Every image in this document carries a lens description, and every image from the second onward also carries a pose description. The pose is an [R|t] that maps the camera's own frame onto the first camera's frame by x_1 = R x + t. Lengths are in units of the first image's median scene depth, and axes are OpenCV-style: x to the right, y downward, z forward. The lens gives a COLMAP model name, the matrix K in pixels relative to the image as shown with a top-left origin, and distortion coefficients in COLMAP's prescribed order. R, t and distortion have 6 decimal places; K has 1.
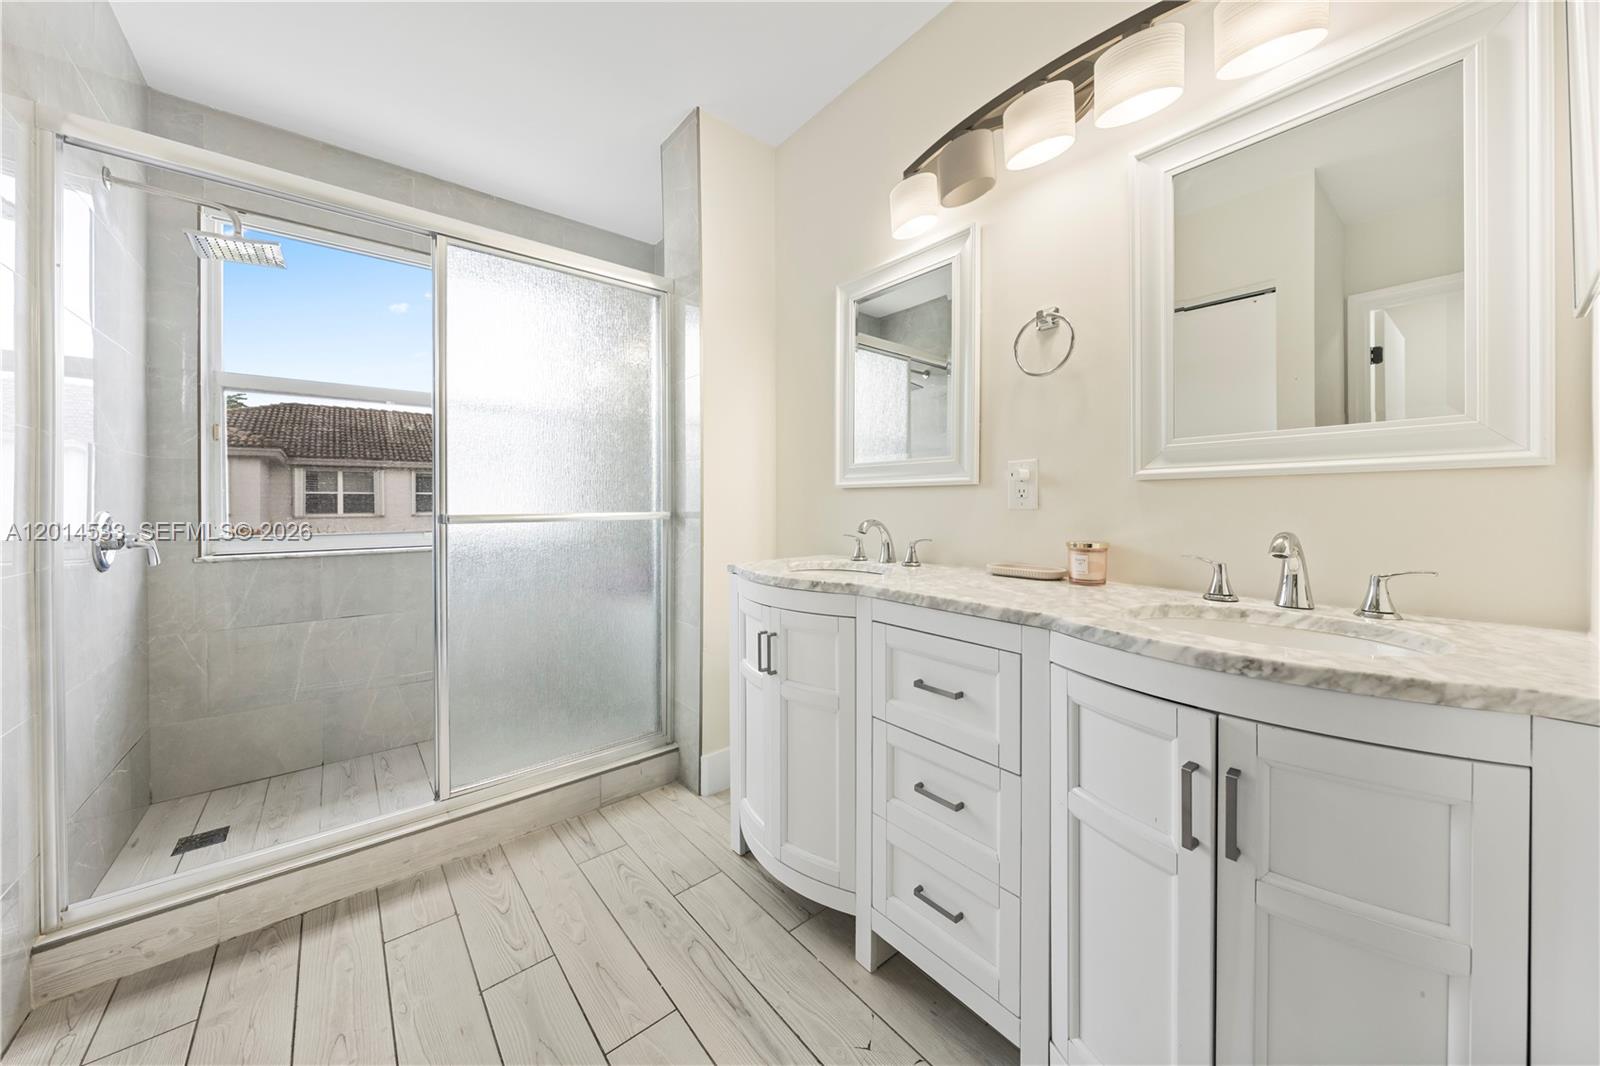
lens RADIAL K [[553.4, 0, 797.9], [0, 553.4, 510.3], [0, 0, 1]] dist [-0.000761, 0.000117]
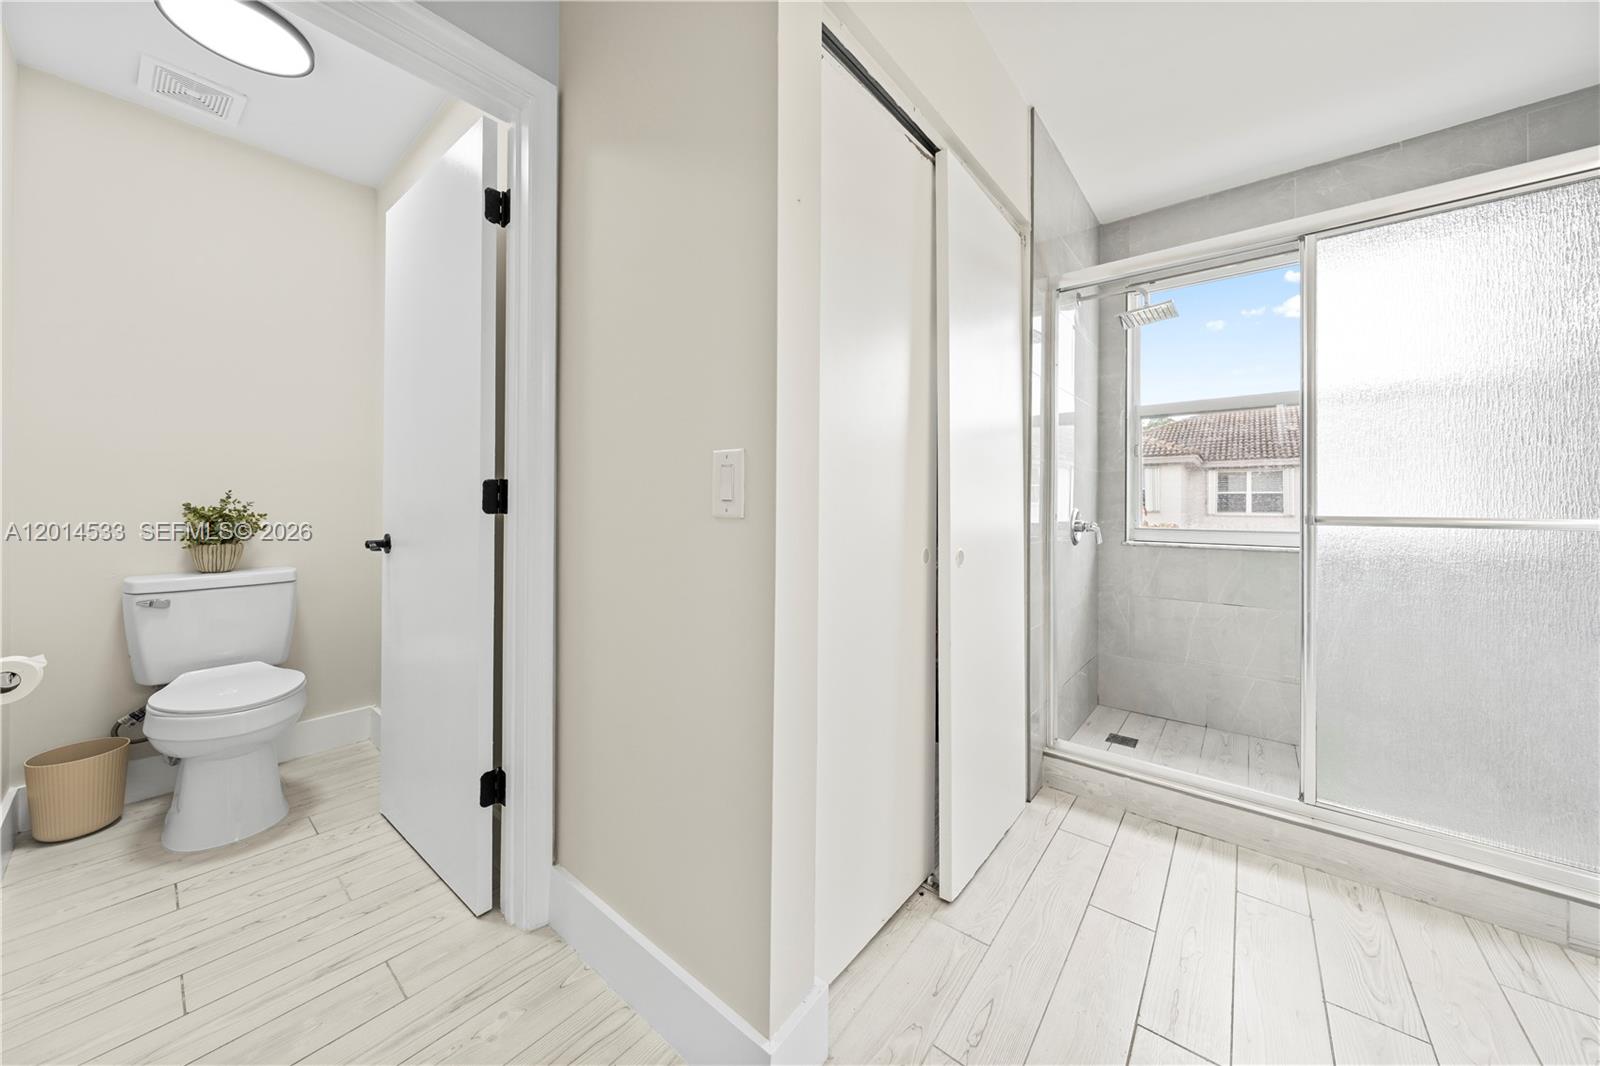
lens RADIAL K [[549.7, 0, 808.0], [0, 549.7, 499.4], [0, 0, 1]] dist [-0.000460, -0.000002]
pose [[0.196809, -0.004980, -0.980429, 0.148714], [-0.012742, 0.999890, -0.007637, 0.000016], [0.980359, 0.013996, 0.196724, -0.075265]]
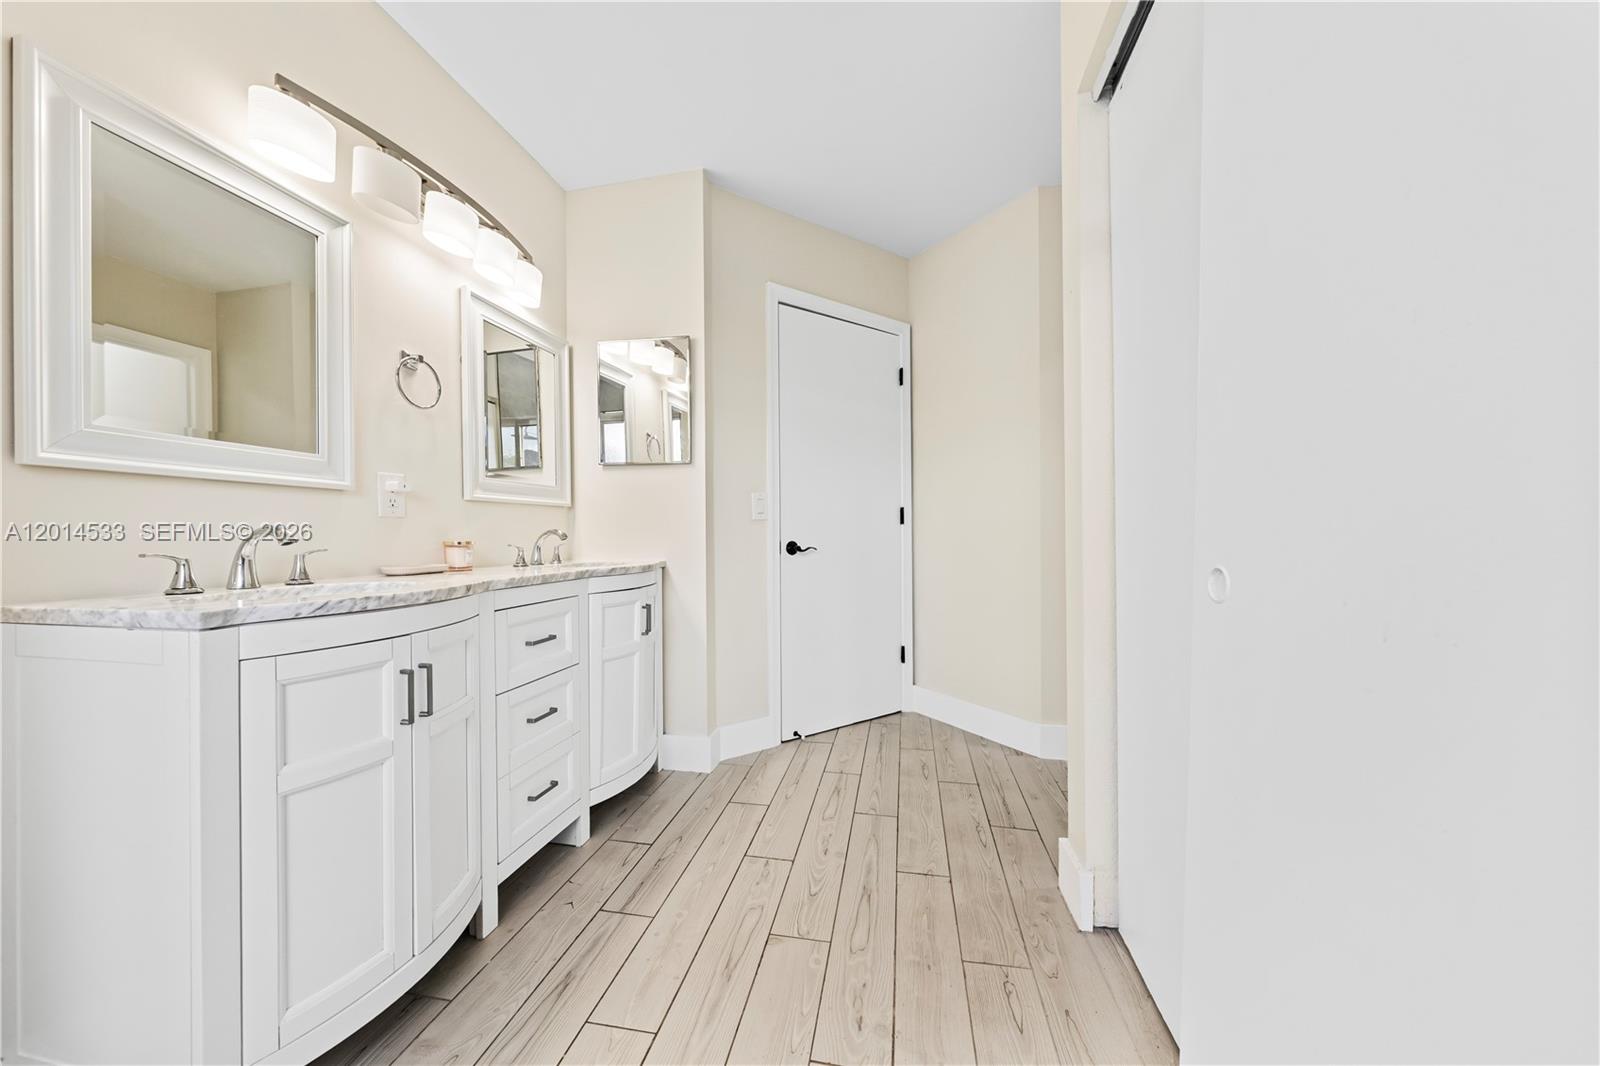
lens RADIAL K [[556.1, 0, 800.0], [0, 556.1, 533.0], [0, 0, 1]] dist [-0.000304, 0.000013]
pose [[-0.632811, 0.007782, 0.774267, -0.836429], [0.015083, 0.999884, 0.002278, 0.034948], [-0.774159, 0.013119, -0.632855, 0.905184]]
